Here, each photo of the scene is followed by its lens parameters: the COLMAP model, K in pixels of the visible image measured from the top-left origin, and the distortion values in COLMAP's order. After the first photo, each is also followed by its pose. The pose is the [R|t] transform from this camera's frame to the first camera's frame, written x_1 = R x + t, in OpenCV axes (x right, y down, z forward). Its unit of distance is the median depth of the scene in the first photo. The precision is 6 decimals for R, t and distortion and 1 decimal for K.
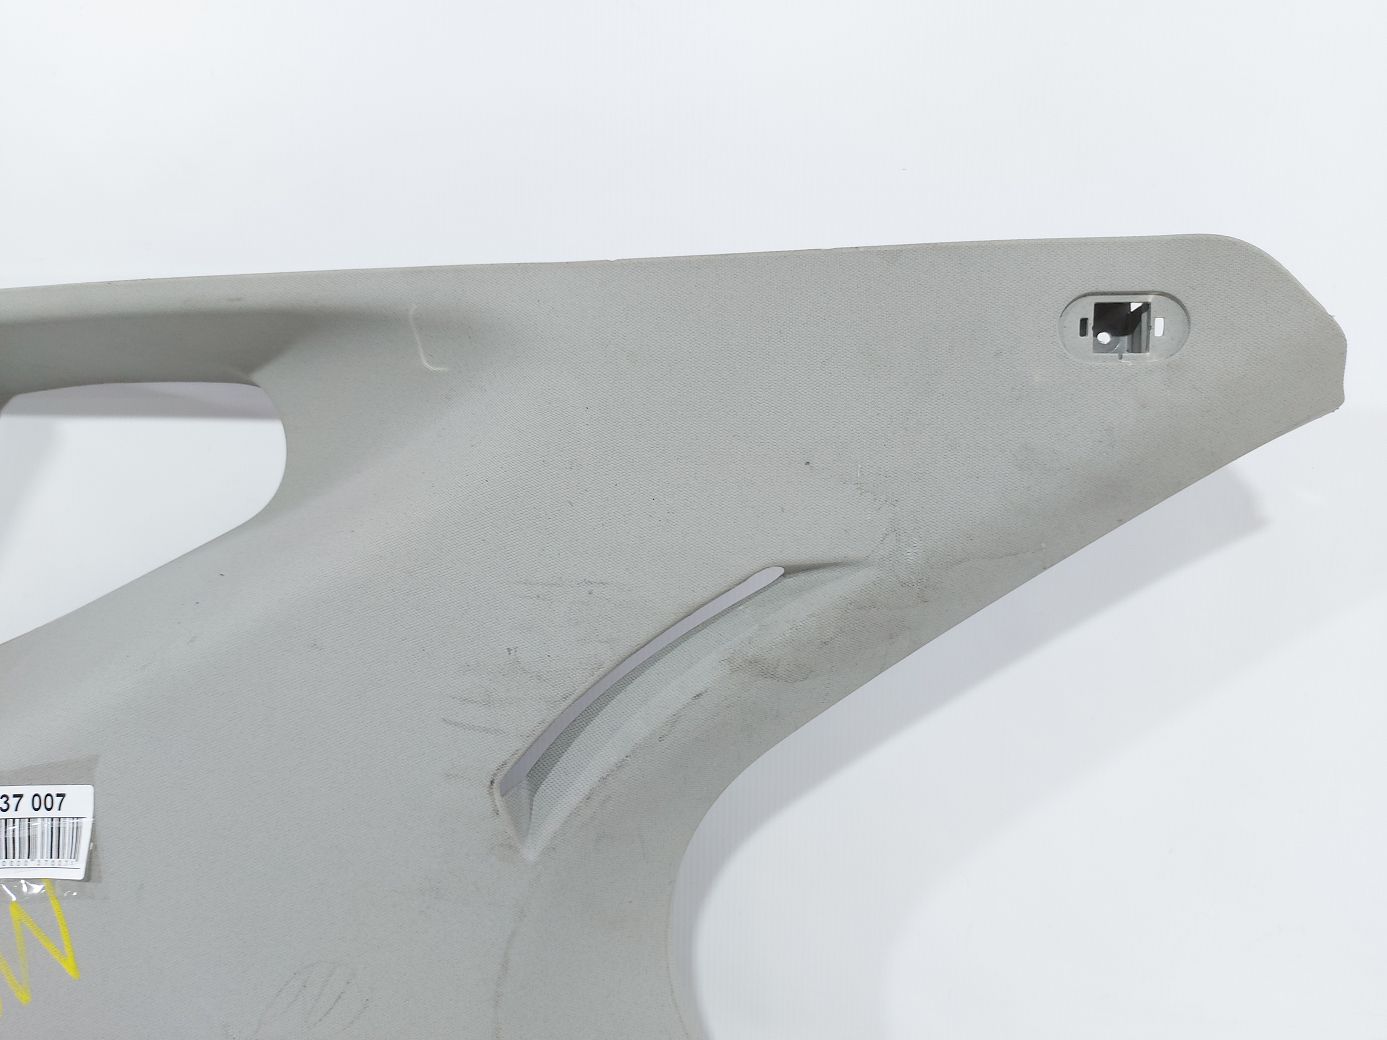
lens RADIAL K [[1035.4, 0, 693.5], [0, 1035.4, 520.0], [0, 0, 1]] dist [0.079124, -0.086779]
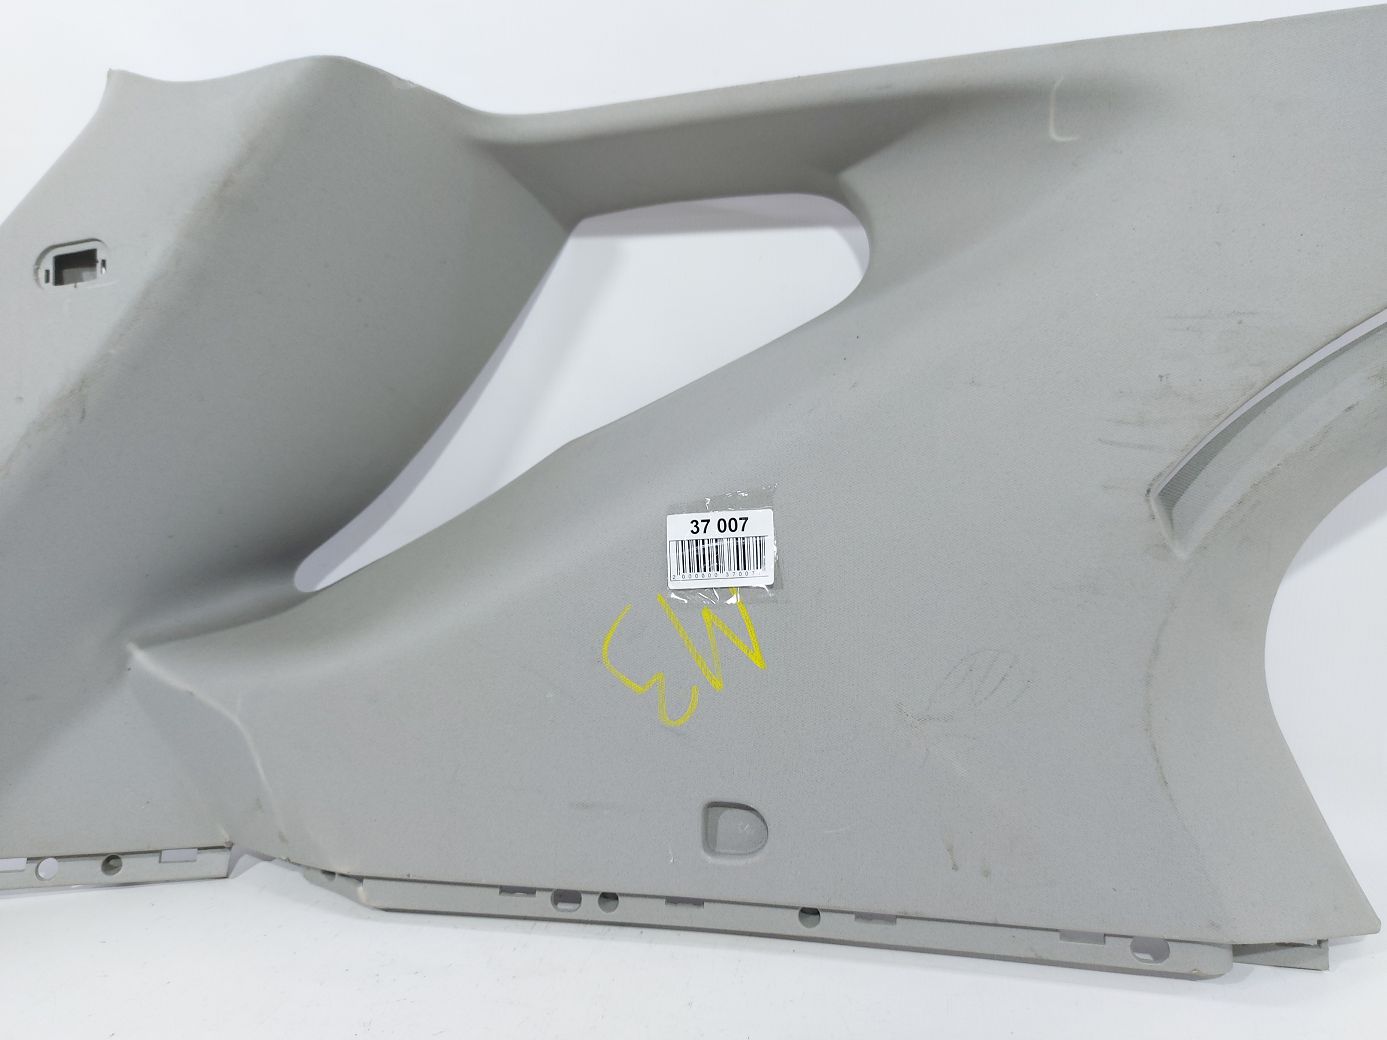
lens RADIAL K [[1061.1, 0, 693.5], [0, 1061.1, 520.0], [0, 0, 1]] dist [0.007499, -0.006392]
pose [[0.993920, -0.010694, -0.109585, -0.559780], [0.015654, 0.998886, 0.044507, 0.222019], [0.108987, -0.045951, 0.992981, -0.214287]]
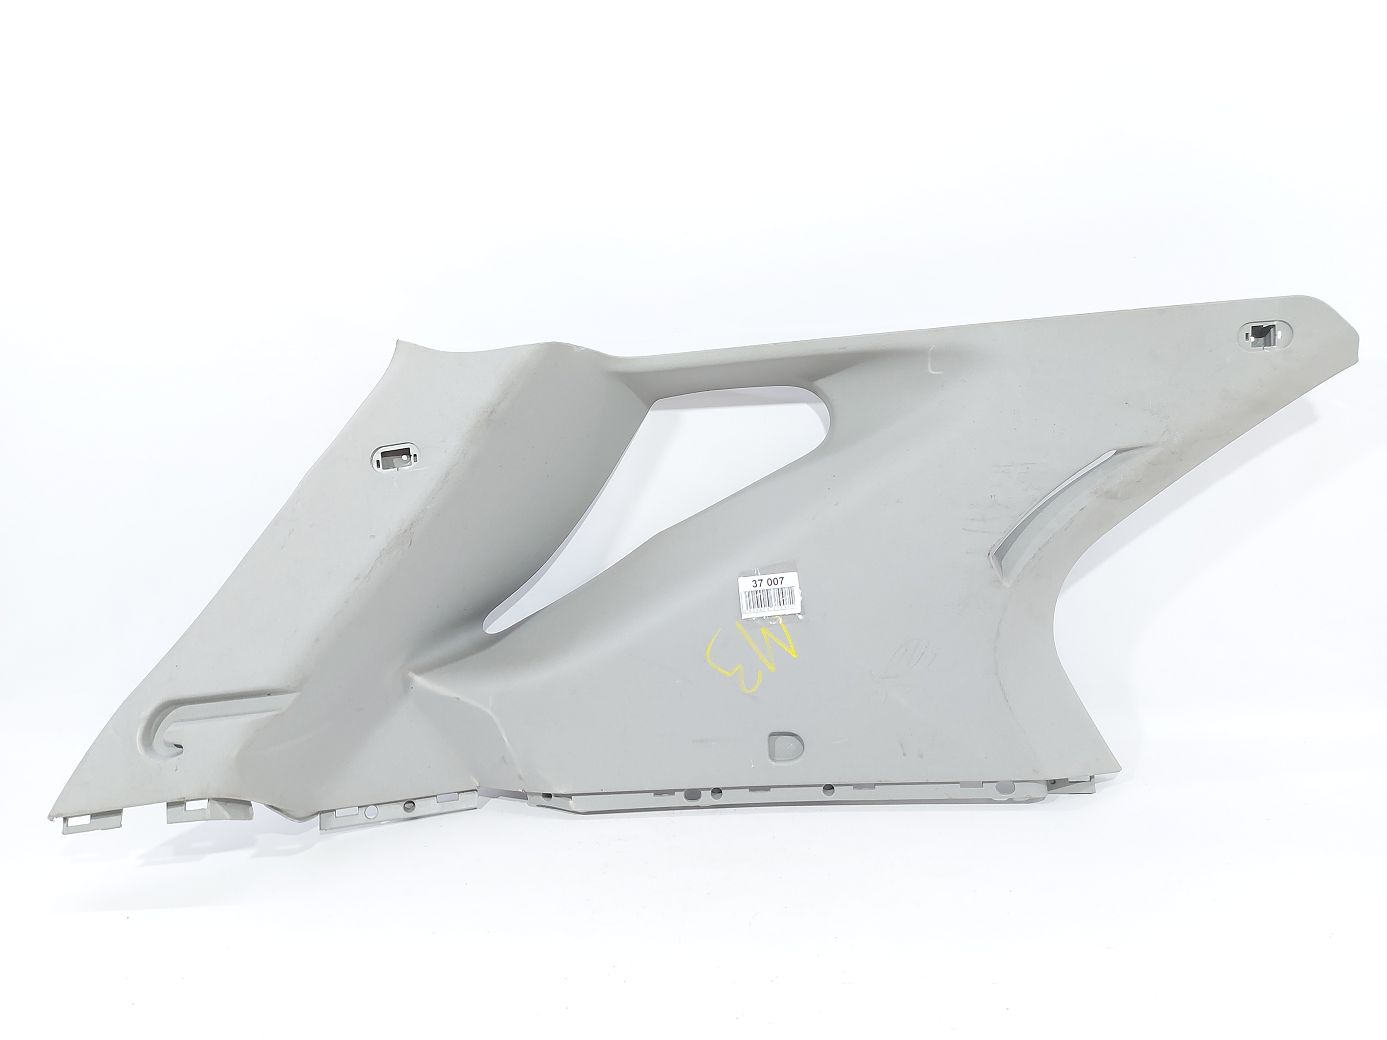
lens RADIAL K [[1035.4, 0, 693.5], [0, 1035.4, 520.0], [0, 0, 1]] dist [0.079124, -0.086779]
pose [[0.997582, -0.069181, 0.006705, -0.843984], [0.068872, 0.996875, 0.038677, 0.044319], [-0.009360, -0.038122, 0.999229, -1.260694]]
